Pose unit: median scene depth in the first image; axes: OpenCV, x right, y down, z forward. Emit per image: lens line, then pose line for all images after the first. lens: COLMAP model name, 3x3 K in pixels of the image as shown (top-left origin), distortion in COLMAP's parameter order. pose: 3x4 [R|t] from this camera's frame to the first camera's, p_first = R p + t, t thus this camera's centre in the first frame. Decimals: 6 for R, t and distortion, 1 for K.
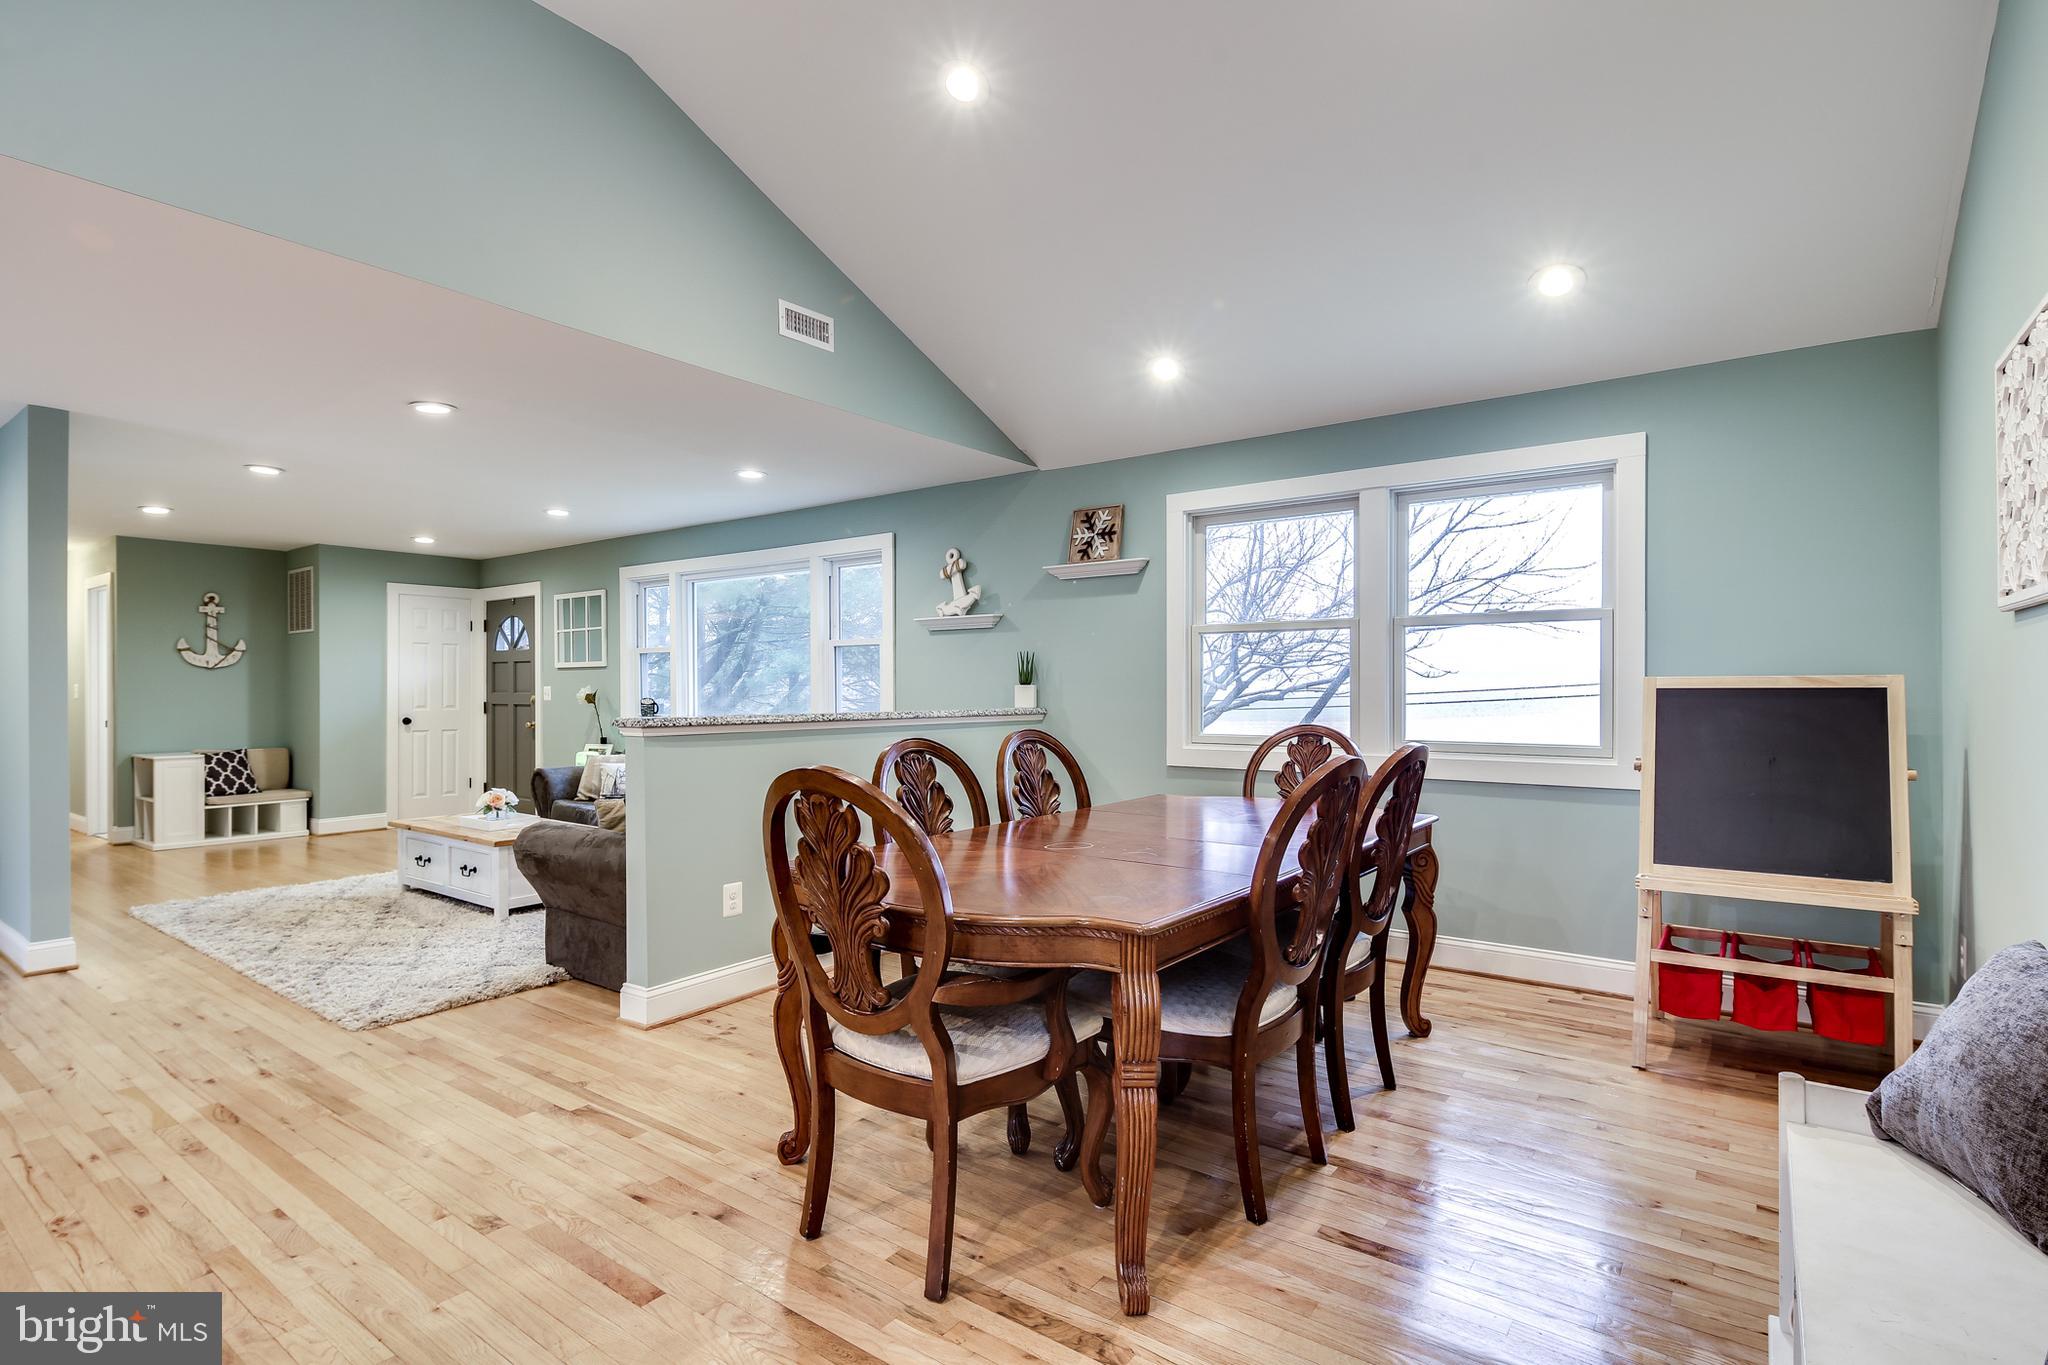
lens RADIAL K [[995.2, 0, 1016.2], [0, 995.2, 688.2], [0, 0, 1]] dist [0.001187, -0.001109]
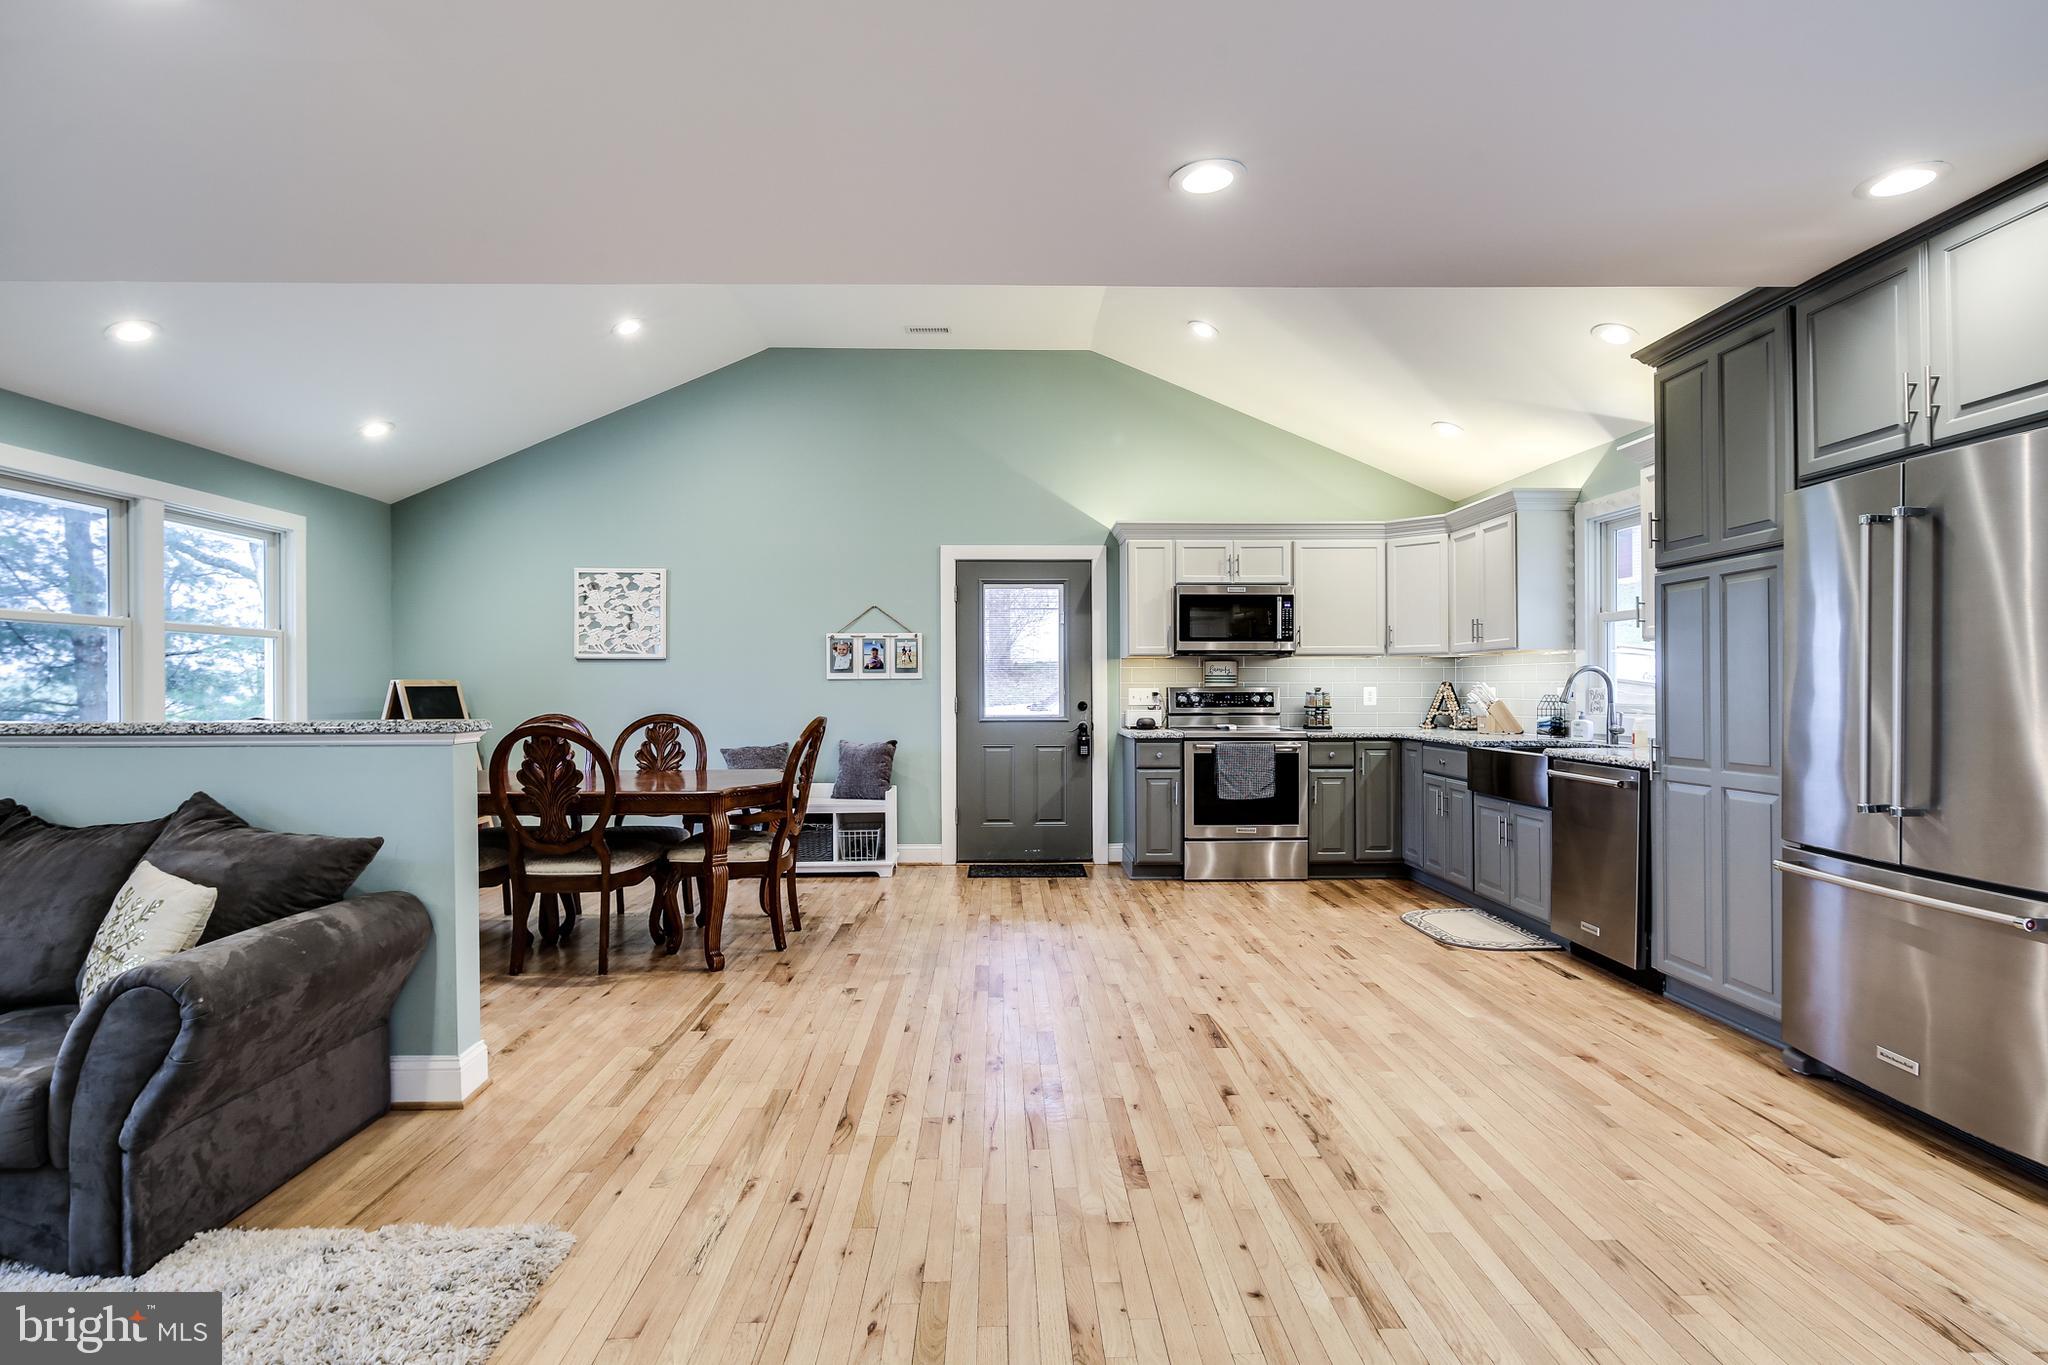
lens RADIAL K [[1002.5, 0, 1018.6], [0, 1002.5, 682.2], [0, 0, 1]] dist [0.001205, -0.001702]
pose [[-0.614724, 0.005539, 0.788723, -0.808135], [0.003399, 0.999985, -0.004374, 0.002386], [-0.788735, -0.000008, -0.614733, 0.710427]]
